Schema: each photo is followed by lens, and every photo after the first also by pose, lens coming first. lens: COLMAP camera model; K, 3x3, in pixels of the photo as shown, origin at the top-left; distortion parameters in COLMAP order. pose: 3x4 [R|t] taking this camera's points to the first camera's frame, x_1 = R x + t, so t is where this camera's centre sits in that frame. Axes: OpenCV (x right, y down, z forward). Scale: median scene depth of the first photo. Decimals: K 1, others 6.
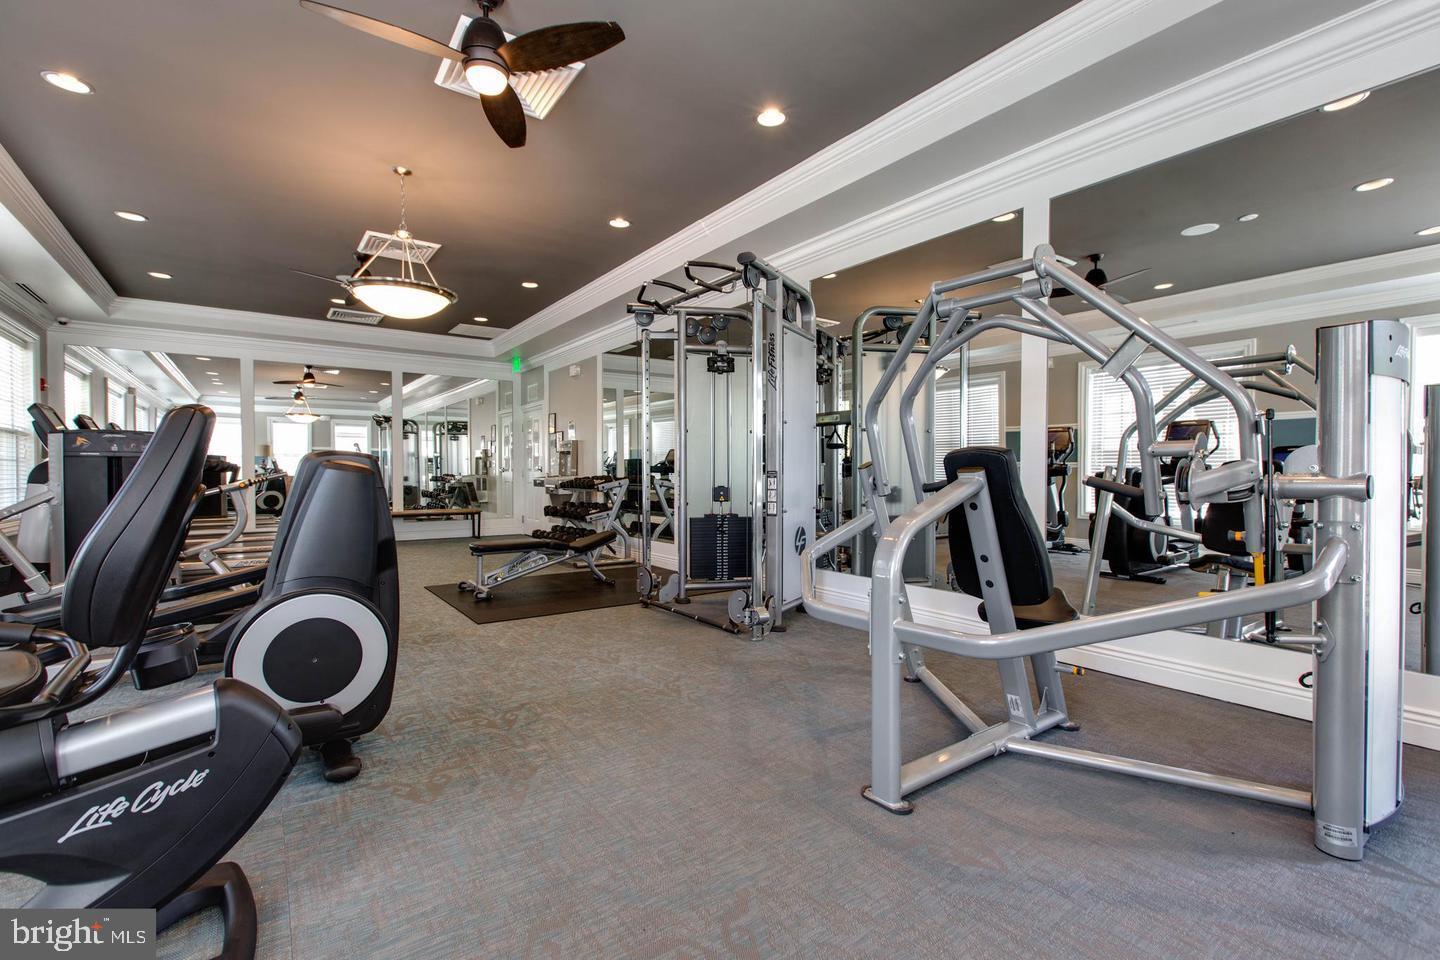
lens RADIAL K [[672.4, 0, 699.0], [0, 672.4, 482.9], [0, 0, 1]] dist [0.000121, -0.000110]
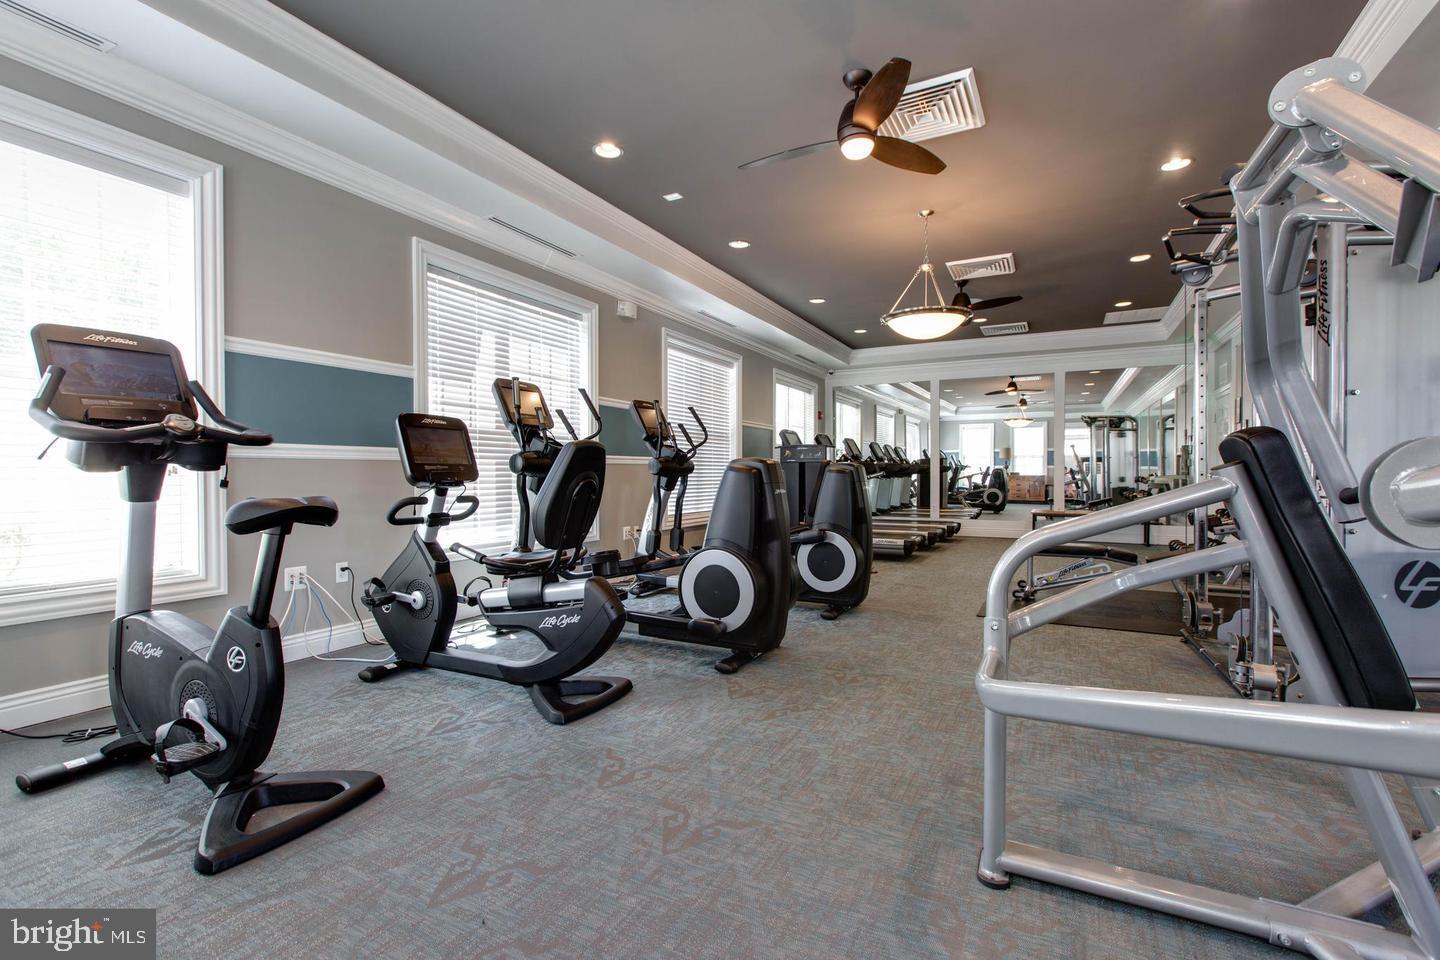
lens RADIAL K [[672.4, 0, 699.0], [0, 672.4, 482.9], [0, 0, 1]] dist [0.000121, -0.000110]
pose [[0.412726, 0.014053, -0.910747, 0.678165], [-0.014170, 0.999859, 0.009007, -0.003956], [0.910745, 0.009188, 0.412867, 0.246905]]
